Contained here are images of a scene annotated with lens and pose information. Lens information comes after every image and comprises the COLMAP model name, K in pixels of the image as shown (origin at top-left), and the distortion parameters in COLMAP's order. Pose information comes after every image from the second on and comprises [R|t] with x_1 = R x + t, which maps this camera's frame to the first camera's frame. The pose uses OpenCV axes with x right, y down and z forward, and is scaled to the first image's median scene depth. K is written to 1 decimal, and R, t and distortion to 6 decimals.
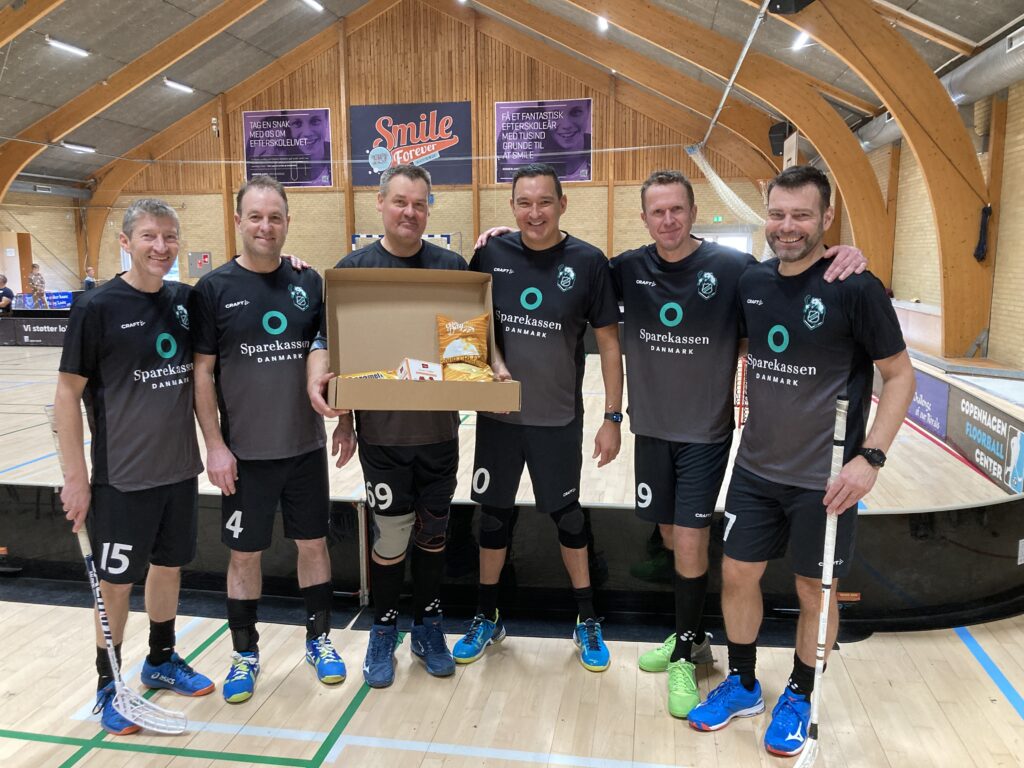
lens RADIAL K [[835.2, 0, 504.7], [0, 835.2, 377.0], [0, 0, 1]] dist [0.032892, -0.022728]
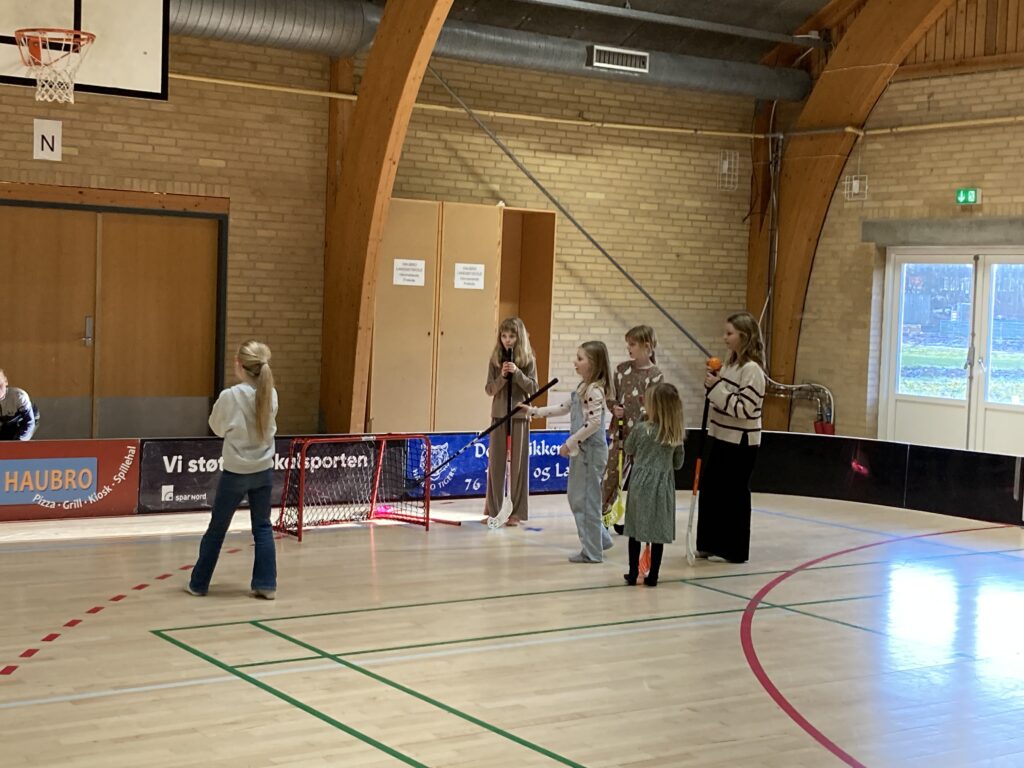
lens RADIAL K [[1646.7, 0, 504.1], [0, 1646.7, 374.3], [0, 0, 1]] dist [0.087437, 0.000000]
pose [[0.704110, 0.067962, -0.706831, -0.179521], [-0.147558, 0.987684, -0.052024, -0.085290], [0.694590, 0.140929, 0.705467, 0.604078]]
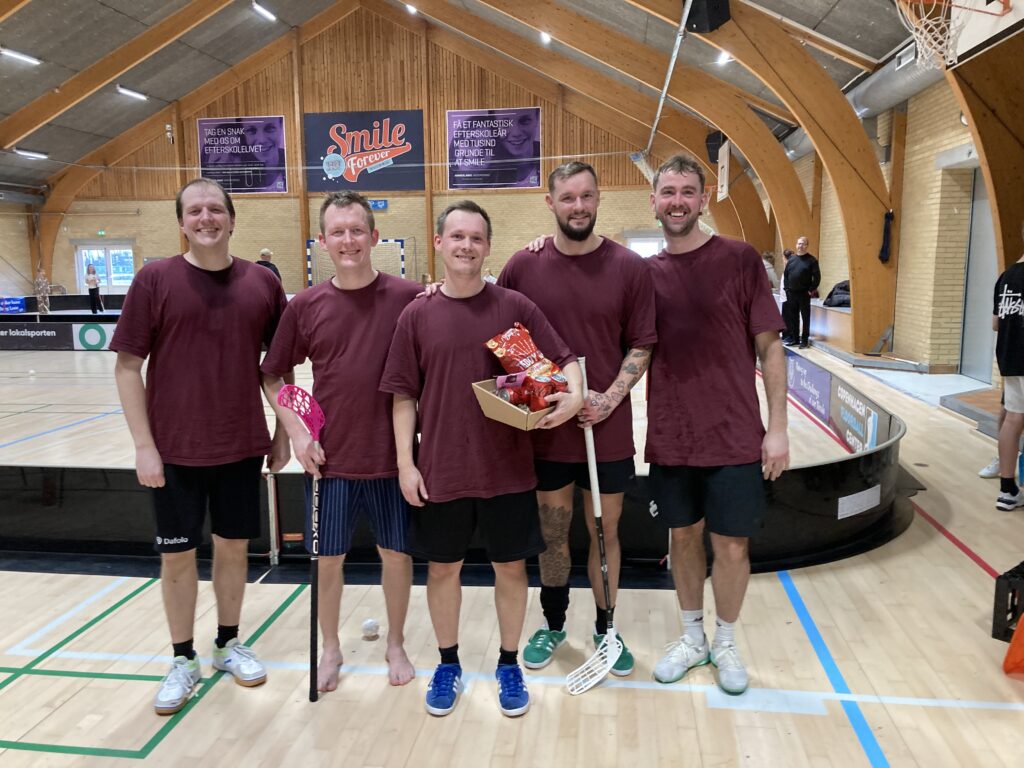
lens RADIAL K [[835.2, 0, 501.4], [0, 835.2, 372.1], [0, 0, 1]] dist [0.032892, -0.022728]
pose [[0.999275, -0.008697, 0.037060, 0.014434], [0.009124, 0.999894, -0.011382, 0.004018], [-0.036957, 0.011712, 0.999248, -0.021360]]
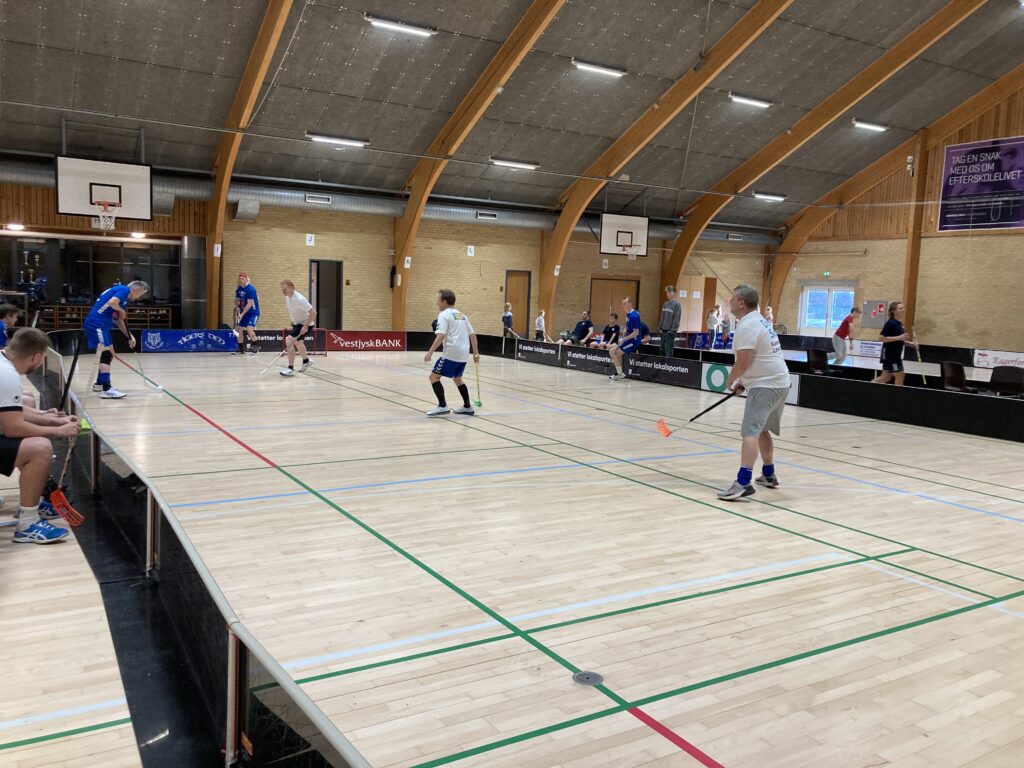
lens RADIAL K [[835.2, 0, 508.2], [0, 835.2, 368.5], [0, 0, 1]] dist [0.032892, -0.022728]
pose [[0.662214, 0.101290, -0.742437, 0.069496], [-0.151479, 0.988460, -0.000257, -0.014430], [0.733844, 0.112634, 0.669916, 0.095595]]
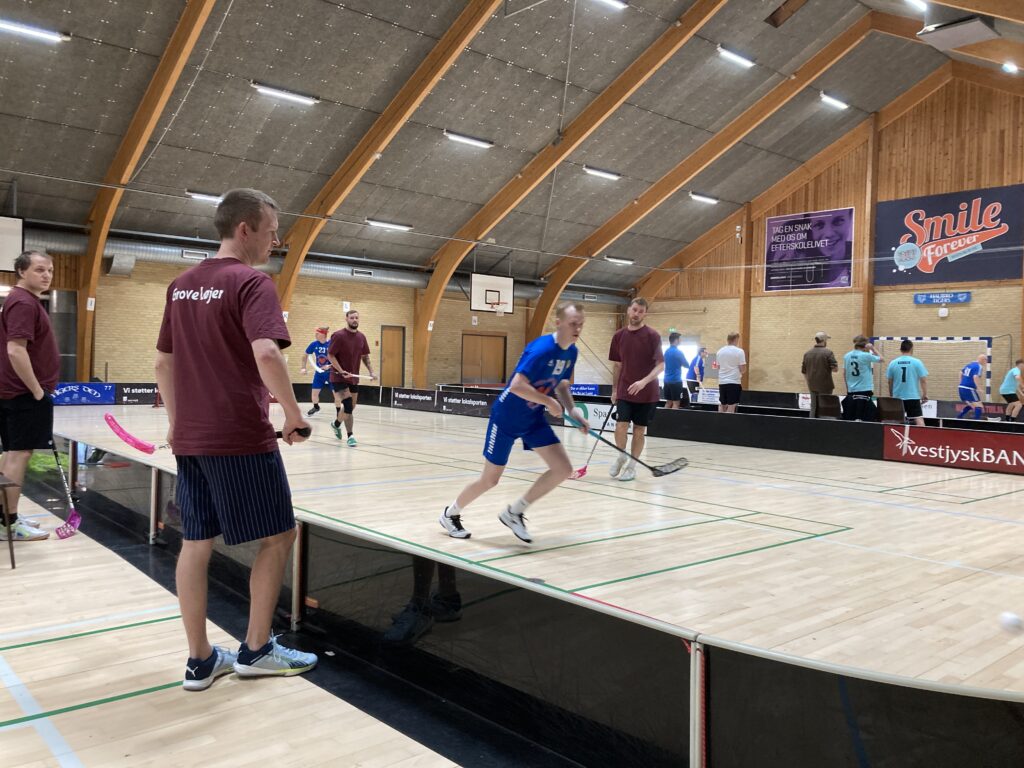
lens RADIAL K [[835.2, 0, 507.7], [0, 835.2, 369.2], [0, 0, 1]] dist [0.032892, -0.022728]
pose [[0.779888, 0.034637, -0.624960, 0.087663], [-0.125124, 0.986941, -0.101443, 0.006601], [0.613285, 0.157312, 0.774038, 0.053923]]
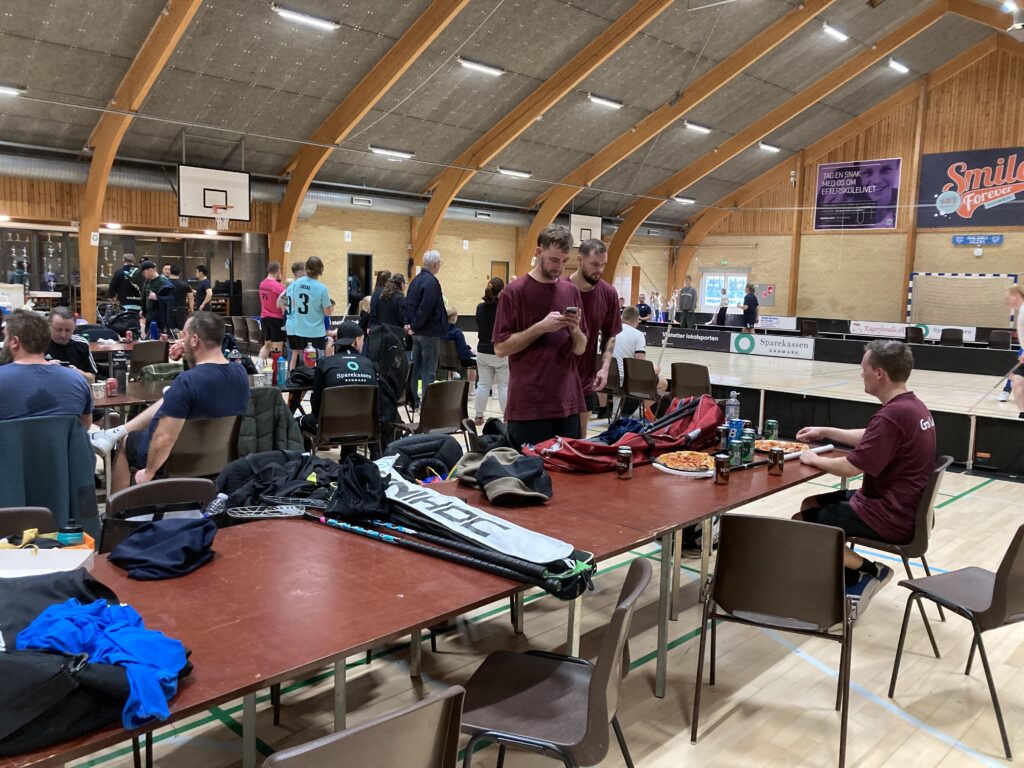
lens RADIAL K [[835.2, 0, 509.6], [0, 835.2, 369.3], [0, 0, 1]] dist [0.032892, -0.022728]
pose [[0.826974, 0.091479, -0.554749, 0.002102], [-0.117757, 0.992972, -0.011801, 0.027270], [0.549770, 0.075084, 0.831934, -0.176901]]
